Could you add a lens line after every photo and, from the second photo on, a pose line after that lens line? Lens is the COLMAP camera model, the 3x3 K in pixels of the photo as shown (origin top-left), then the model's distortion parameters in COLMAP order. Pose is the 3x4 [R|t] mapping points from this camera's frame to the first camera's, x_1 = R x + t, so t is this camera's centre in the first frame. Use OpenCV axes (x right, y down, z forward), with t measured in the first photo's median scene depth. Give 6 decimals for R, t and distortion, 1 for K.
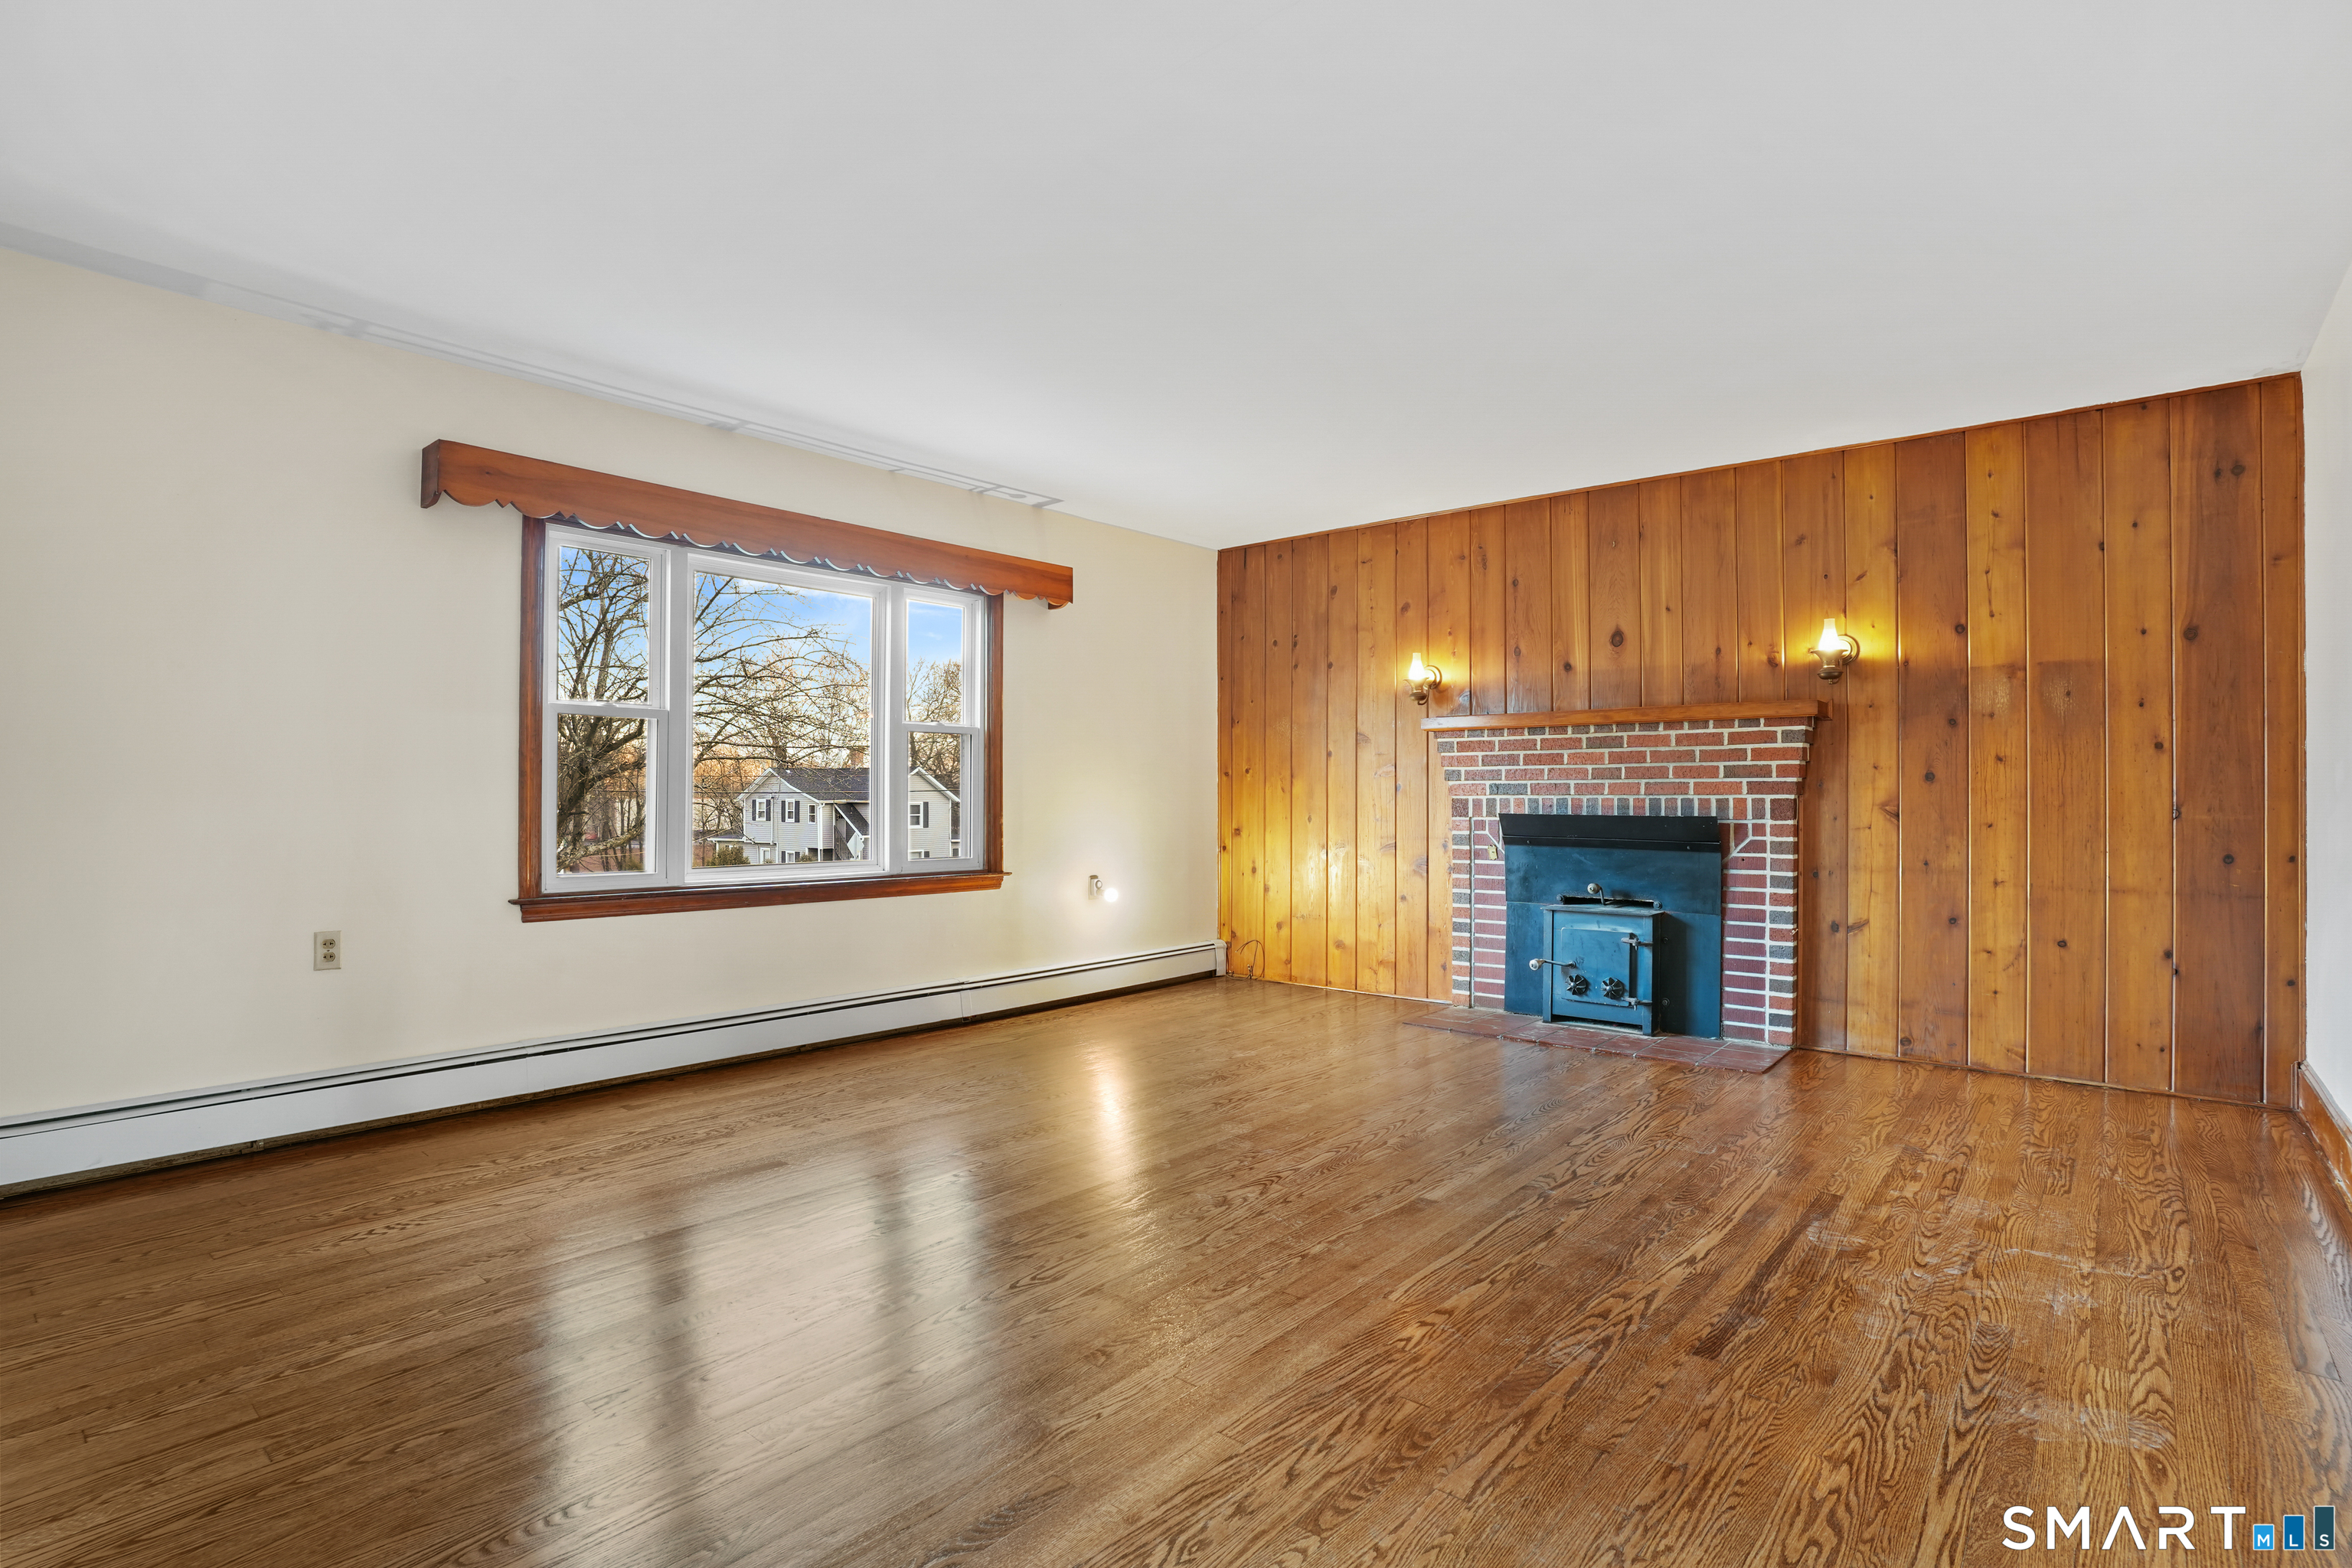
lens RADIAL K [[1146.1, 0, 1152.2], [0, 1146.1, 791.7], [0, 0, 1]] dist [-0.040064, 0.007458]
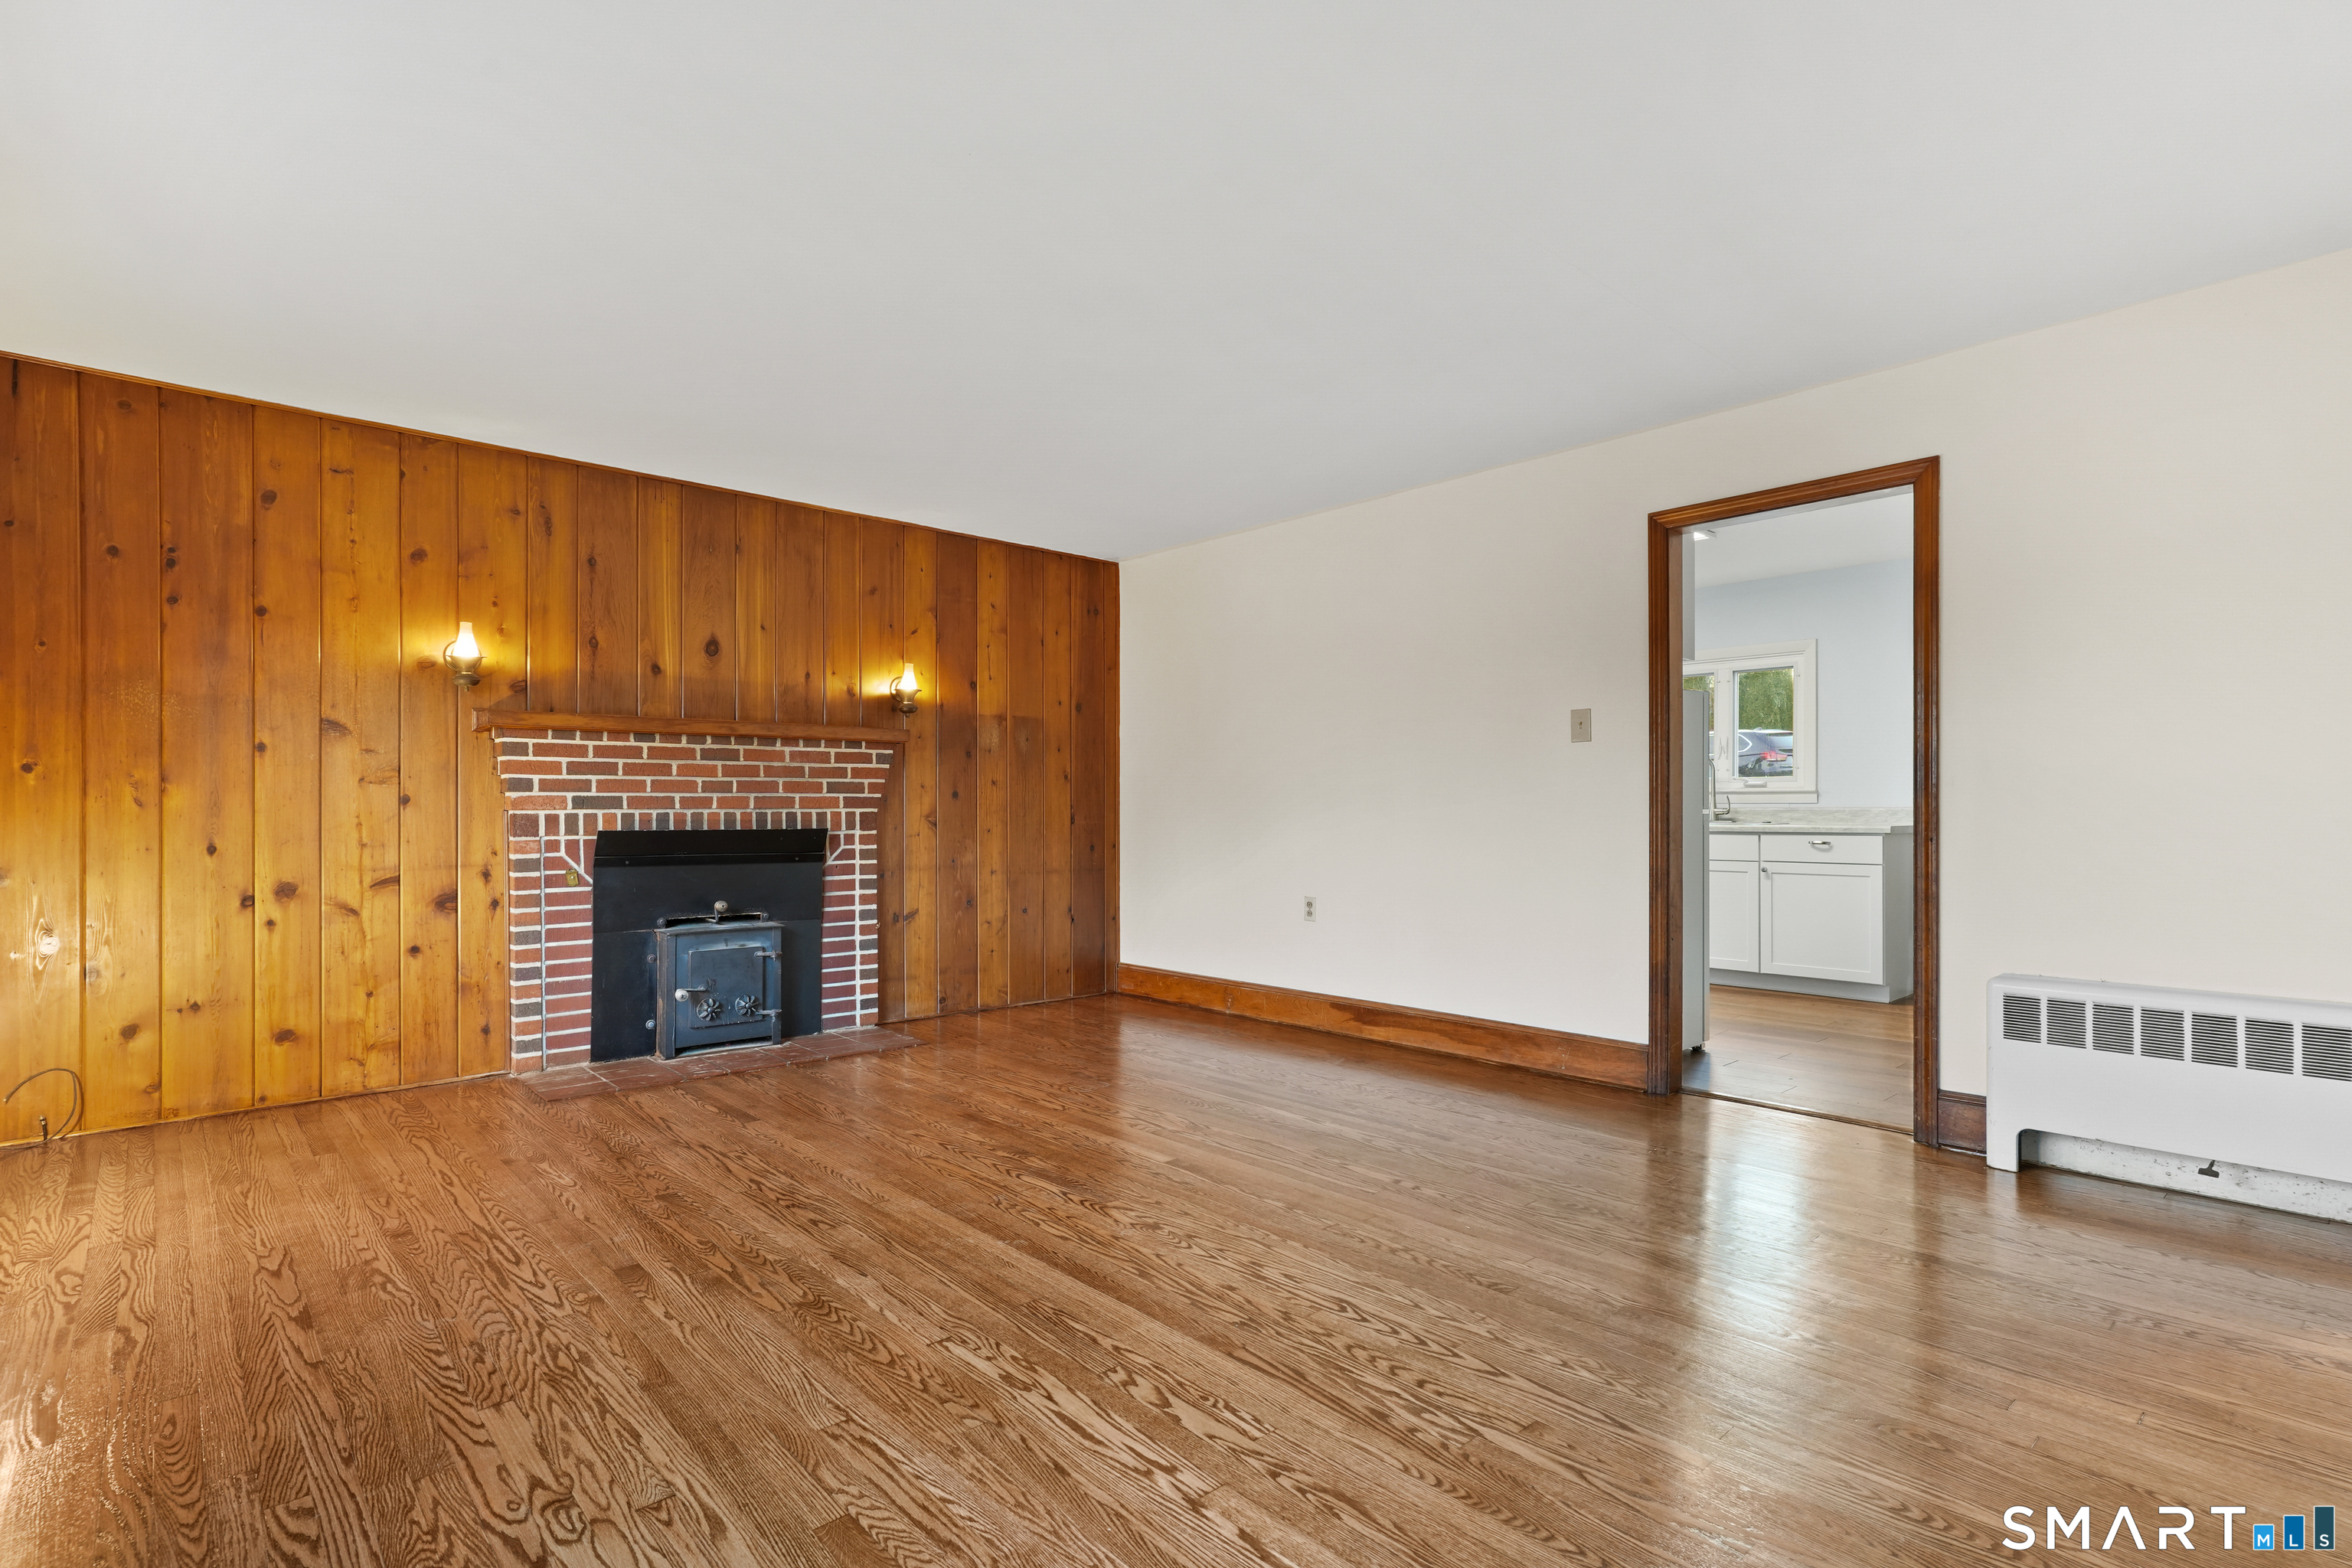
lens RADIAL K [[1146.1, 0, 1186.5], [0, 1146.1, 832.3], [0, 0, 1]] dist [-0.040064, 0.007458]
pose [[0.110462, -0.019676, 0.993686, -0.629631], [-0.001365, 0.999800, 0.019949, 0.003354], [-0.993879, -0.003560, 0.110413, 0.607068]]
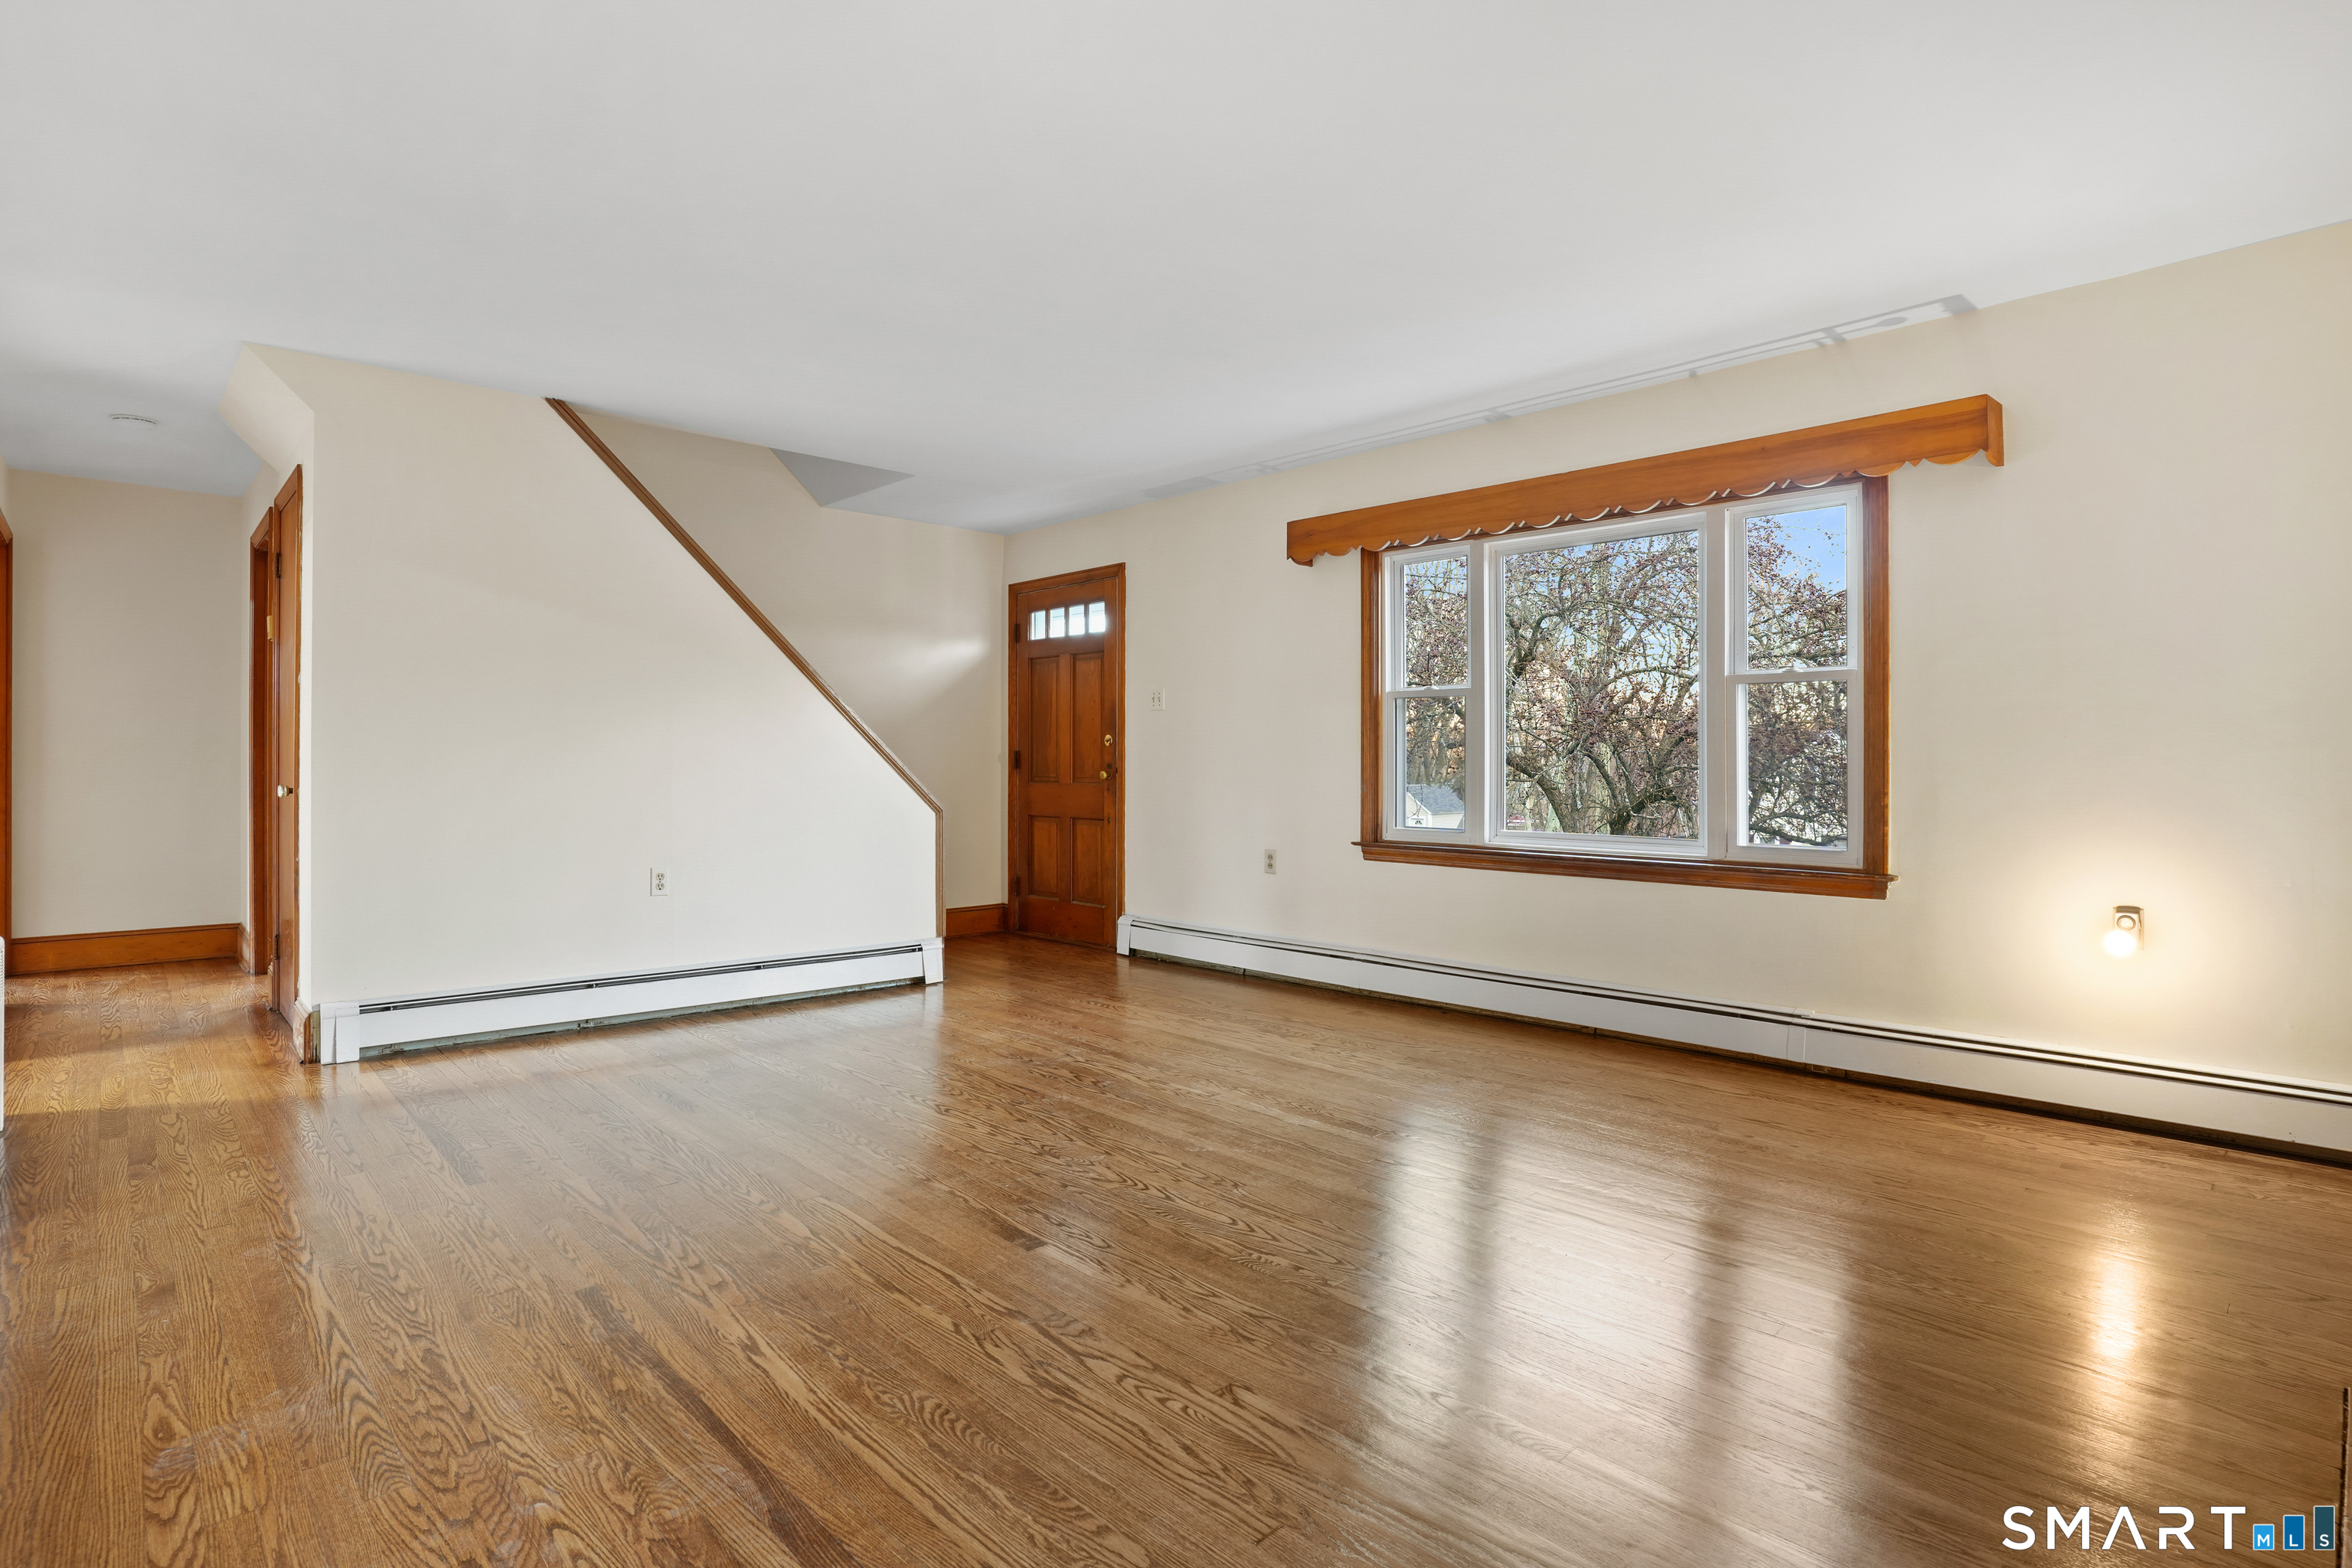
lens RADIAL K [[1146.1, 0, 1162.0], [0, 1146.1, 768.1], [0, 0, 1]] dist [-0.040064, 0.007458]
pose [[-0.102630, 0.000785, -0.994719, 0.752120], [0.007293, 0.999973, 0.000037, 0.005267], [0.994693, -0.007250, -0.102633, 0.833263]]
